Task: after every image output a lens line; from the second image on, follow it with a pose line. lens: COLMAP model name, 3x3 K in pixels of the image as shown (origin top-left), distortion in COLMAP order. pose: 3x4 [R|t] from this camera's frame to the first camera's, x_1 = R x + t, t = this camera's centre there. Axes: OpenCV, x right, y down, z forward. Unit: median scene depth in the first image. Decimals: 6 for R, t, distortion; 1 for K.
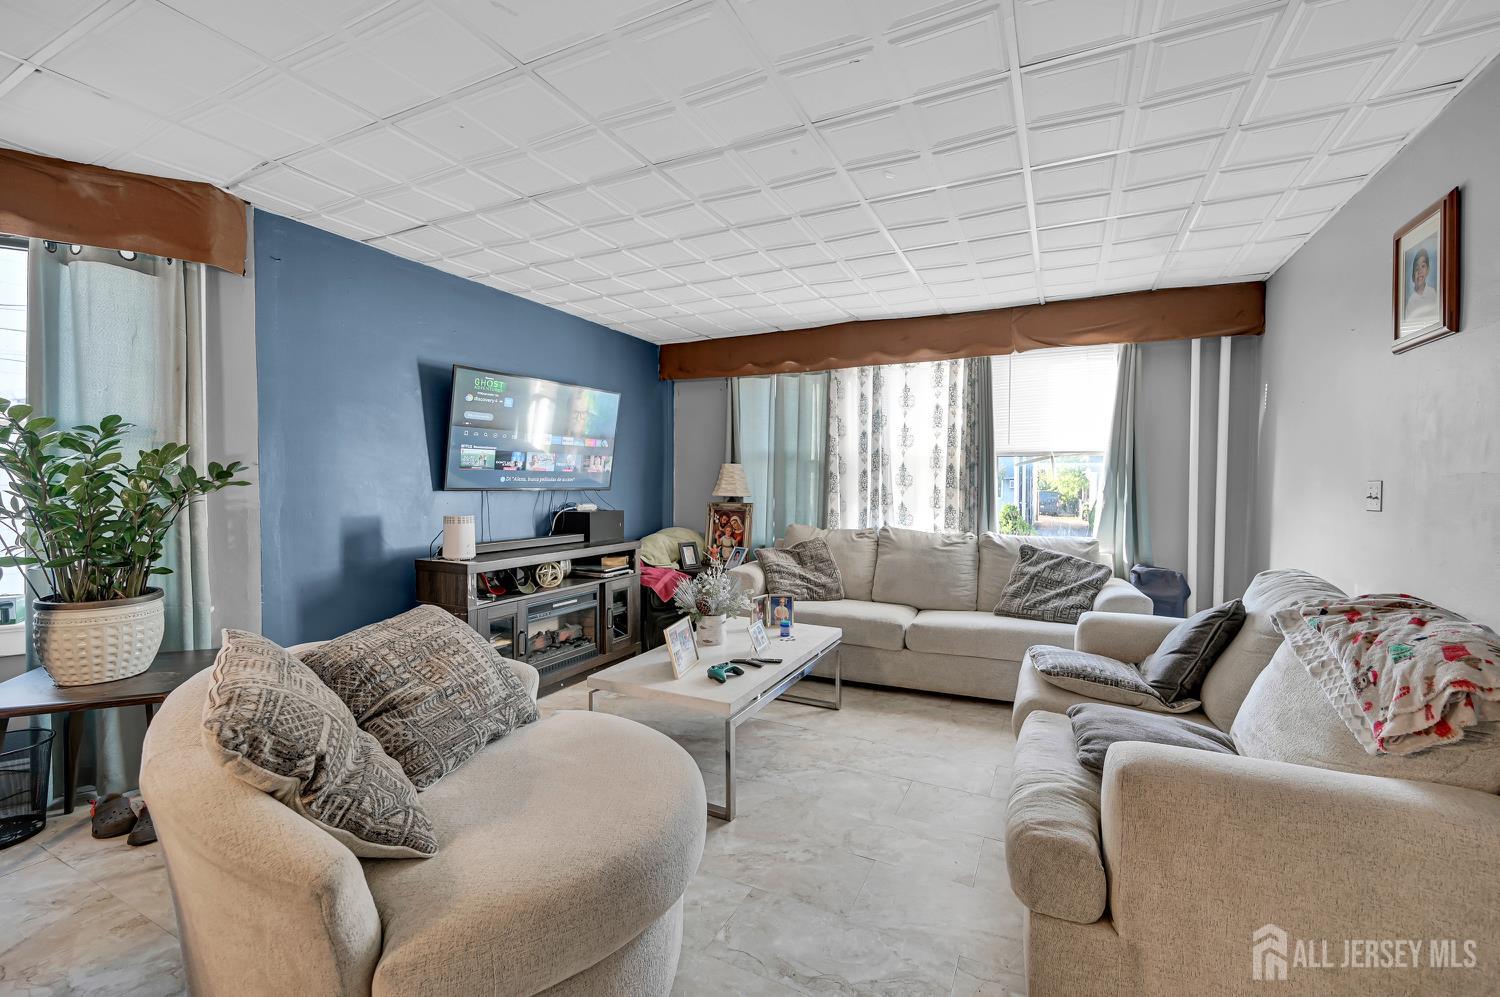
lens RADIAL K [[621.1, 0, 740.6], [0, 621.1, 490.8], [0, 0, 1]] dist [0.001144, 0.000511]
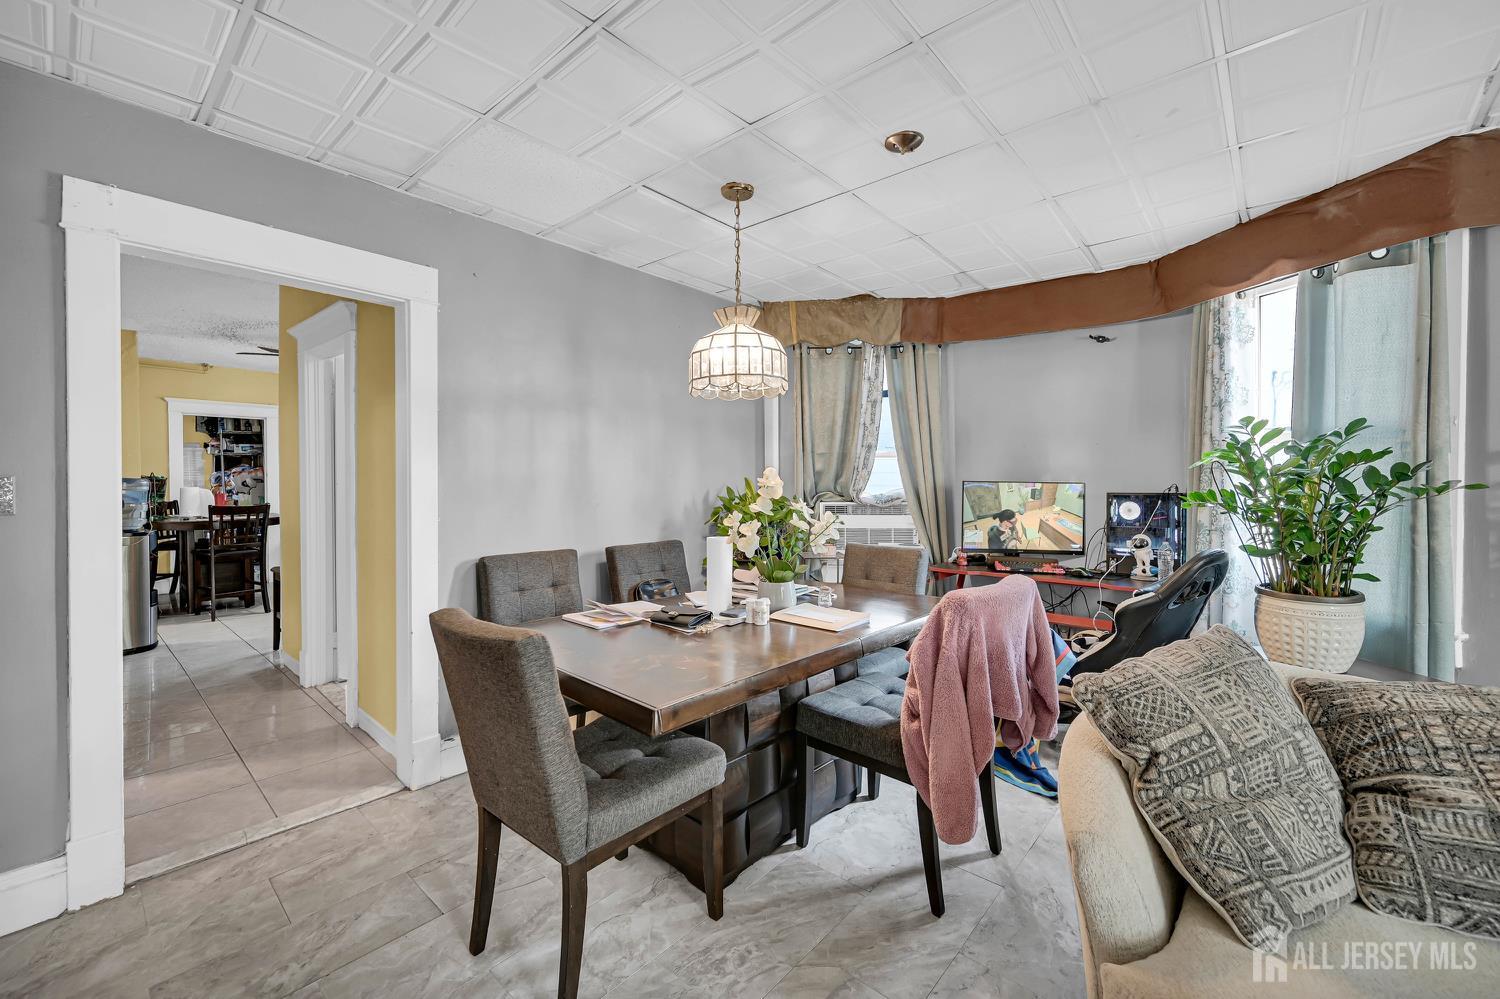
lens RADIAL K [[621.1, 0, 740.6], [0, 621.1, 491.8], [0, 0, 1]] dist [0.001144, 0.000511]
pose [[-0.263508, 0.013694, -0.964560, 0.347575], [-0.017462, 0.999668, 0.018963, -0.005976], [0.964499, 0.021840, -0.263181, 0.433967]]
